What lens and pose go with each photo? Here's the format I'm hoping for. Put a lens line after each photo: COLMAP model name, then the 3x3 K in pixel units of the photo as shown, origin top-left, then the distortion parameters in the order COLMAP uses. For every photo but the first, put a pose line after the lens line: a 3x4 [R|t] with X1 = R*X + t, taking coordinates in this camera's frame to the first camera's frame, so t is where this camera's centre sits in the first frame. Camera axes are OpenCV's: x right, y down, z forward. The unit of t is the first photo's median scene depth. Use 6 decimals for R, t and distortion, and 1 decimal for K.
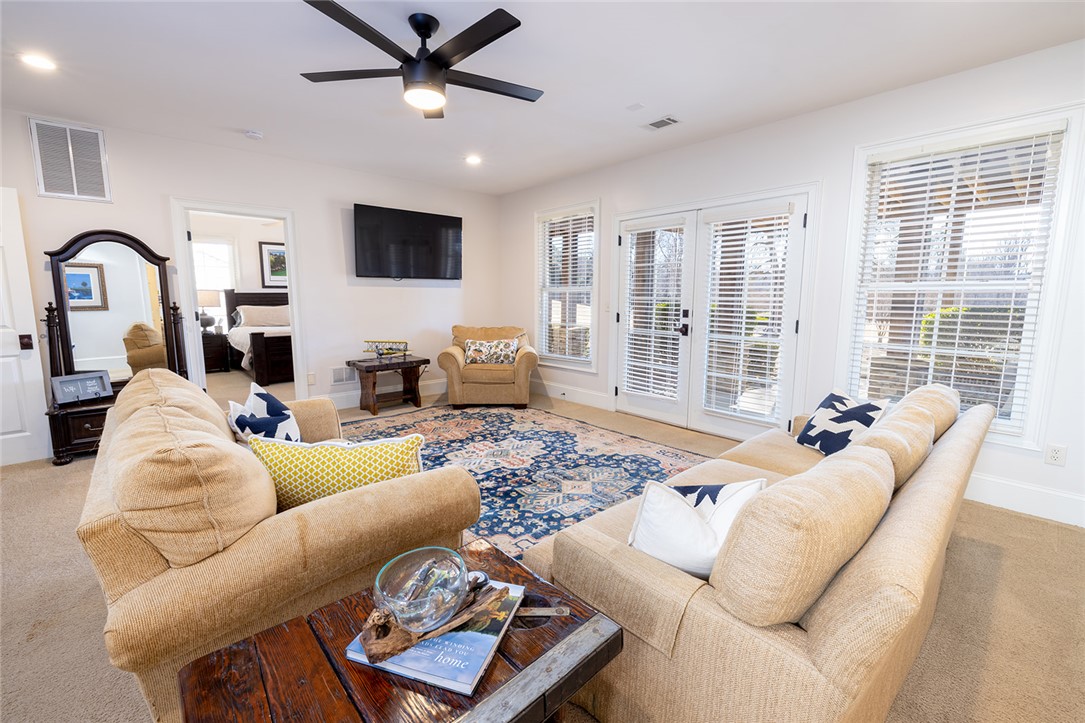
lens RADIAL K [[457.5, 0, 540.5], [0, 457.5, 357.0], [0, 0, 1]] dist [-0.000071, -0.000069]
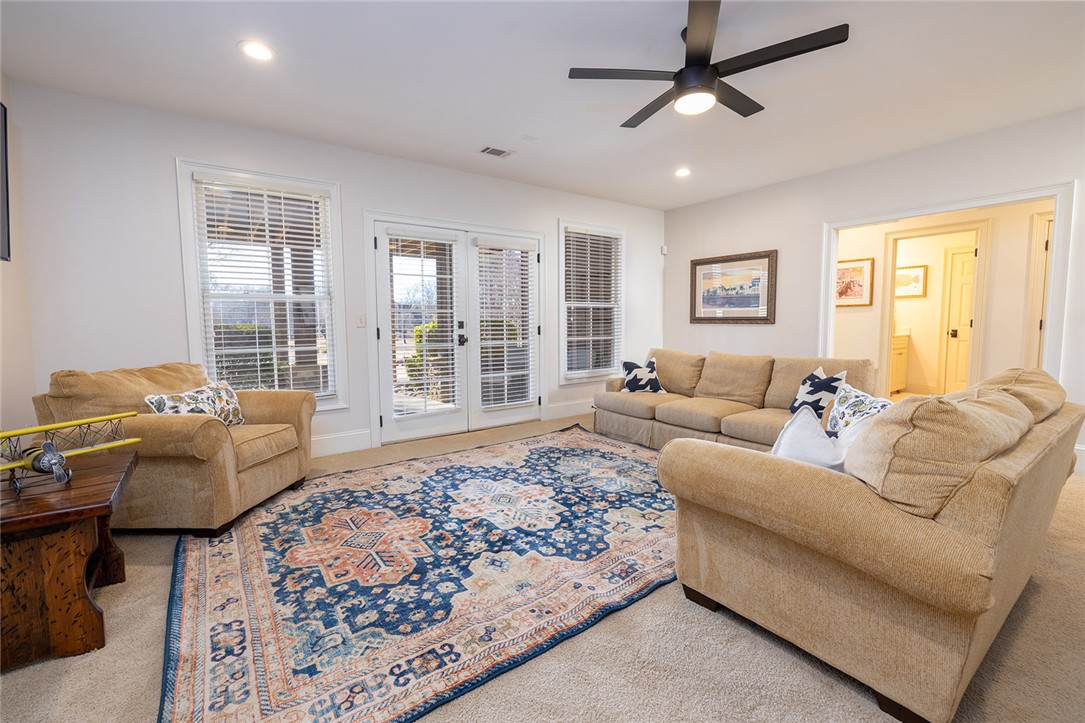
lens RADIAL K [[457.5, 0, 540.5], [0, 457.5, 357.0], [0, 0, 1]] dist [-0.000071, -0.000069]
pose [[0.102339, -0.081368, 0.991416, -0.778776], [0.140889, 0.987788, 0.066527, -0.069963], [-0.984722, 0.132871, 0.112553, 0.750707]]
